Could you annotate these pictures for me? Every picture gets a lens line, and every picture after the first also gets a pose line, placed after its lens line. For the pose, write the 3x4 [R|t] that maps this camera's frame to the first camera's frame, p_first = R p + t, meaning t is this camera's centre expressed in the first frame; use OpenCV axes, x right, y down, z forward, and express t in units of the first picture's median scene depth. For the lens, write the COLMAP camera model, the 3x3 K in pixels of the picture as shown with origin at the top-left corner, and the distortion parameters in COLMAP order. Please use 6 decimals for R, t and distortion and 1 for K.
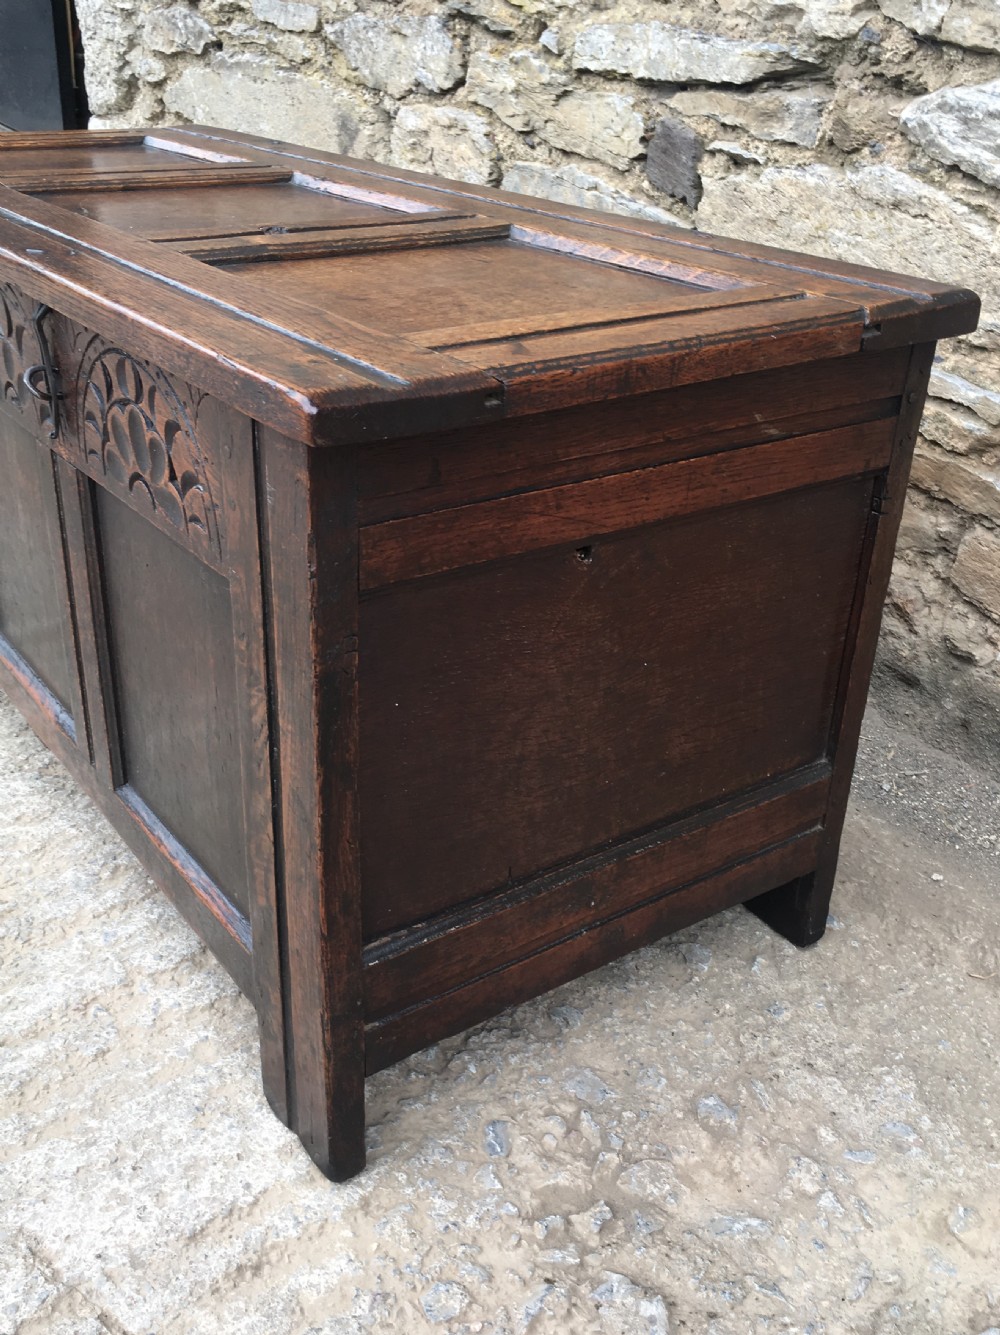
lens RADIAL K [[1287.3, 0, 500.0], [0, 1287.3, 667.5], [0, 0, 1]] dist [0.089247, -0.140217]
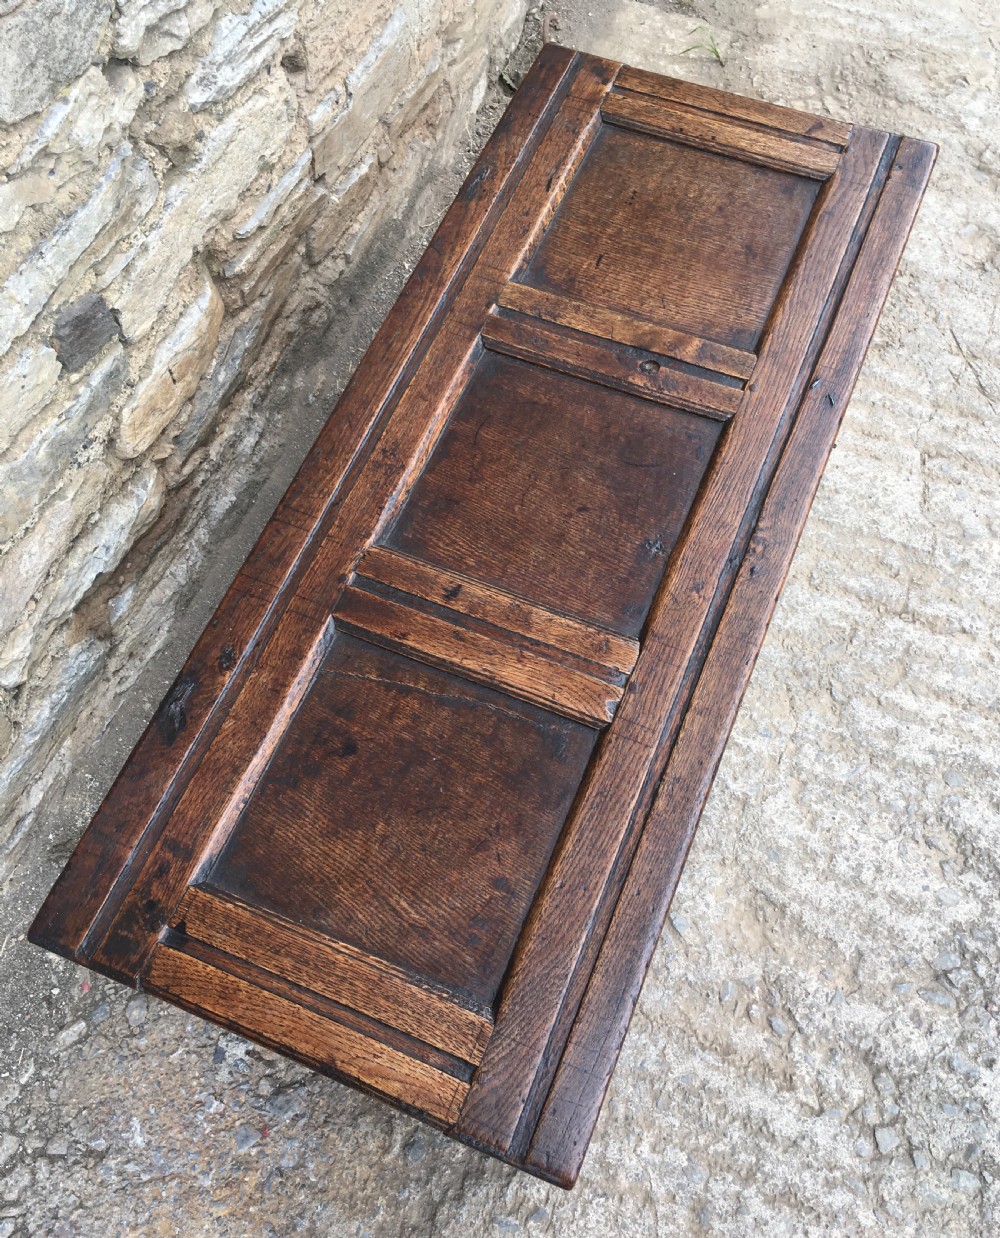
lens RADIAL K [[1167.1, 0, 500.9], [0, 1167.1, 580.4], [0, 0, 1]] dist [0.086583, -0.129225]
pose [[-0.504669, -0.774247, 0.381905, -0.562239], [0.423921, 0.163119, 0.890889, -1.113730], [-0.752064, 0.611502, 0.245898, 0.709774]]
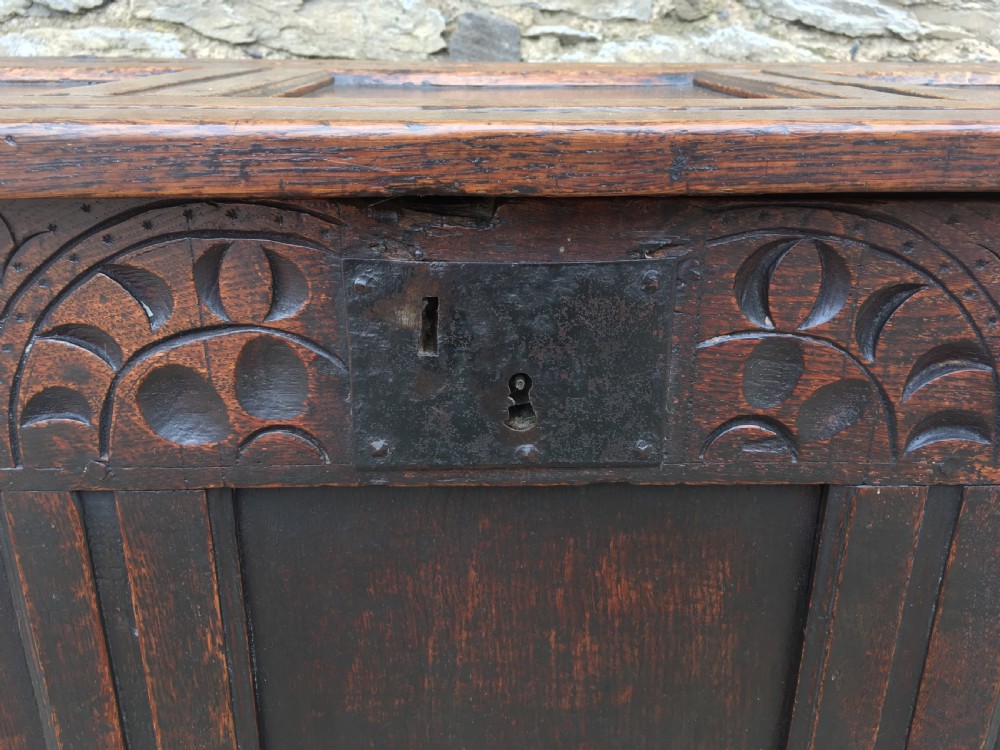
lens RADIAL K [[863.6, 0, 500.0], [0, 863.6, 375.0], [0, 0, 1]] dist [0.071058, -0.104224]
pose [[0.579098, -0.326007, 0.747239, -0.516817], [0.385149, 0.917235, 0.101689, -0.231913], [-0.718545, 0.228910, 0.656730, 0.635985]]
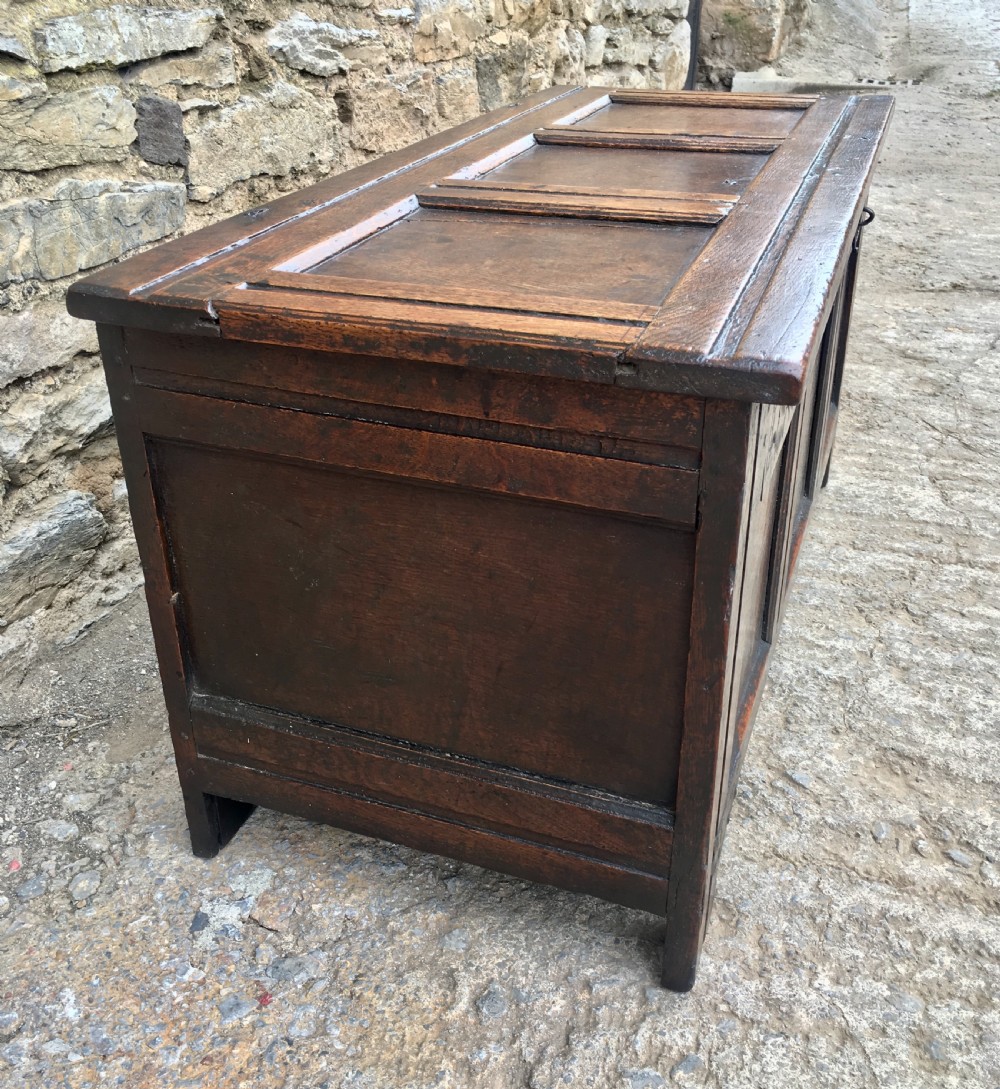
lens RADIAL K [[1150.7, 0, 495.6], [0, 1150.7, 565.1], [0, 0, 1]] dist [0.090244, -0.137810]
pose [[-0.561947, -0.422513, 0.711125, -0.907587], [0.370918, 0.639713, 0.673192, -0.757889], [-0.739348, 0.642067, -0.202767, 1.317333]]
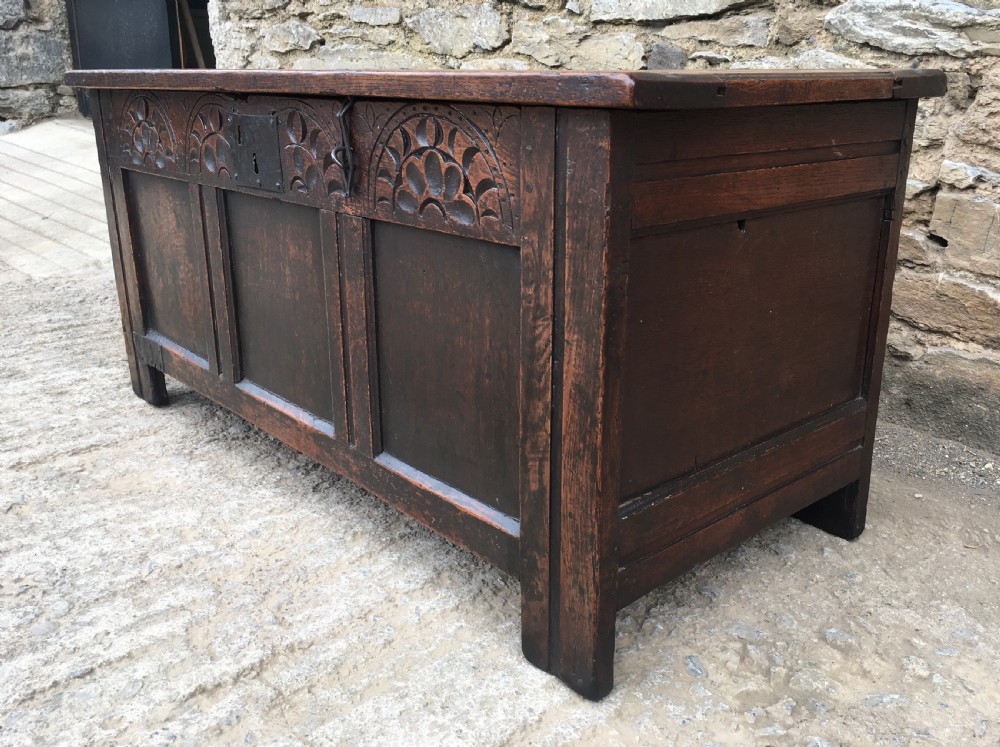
lens RADIAL K [[892.5, 0, 539.5], [0, 892.5, 351.2], [0, 0, 1]] dist [0.085169, -0.124043]
pose [[0.991816, -0.064010, 0.110466, -0.173373], [0.082125, 0.982337, -0.168138, 0.125361], [-0.097753, 0.175834, 0.979554, 0.013455]]
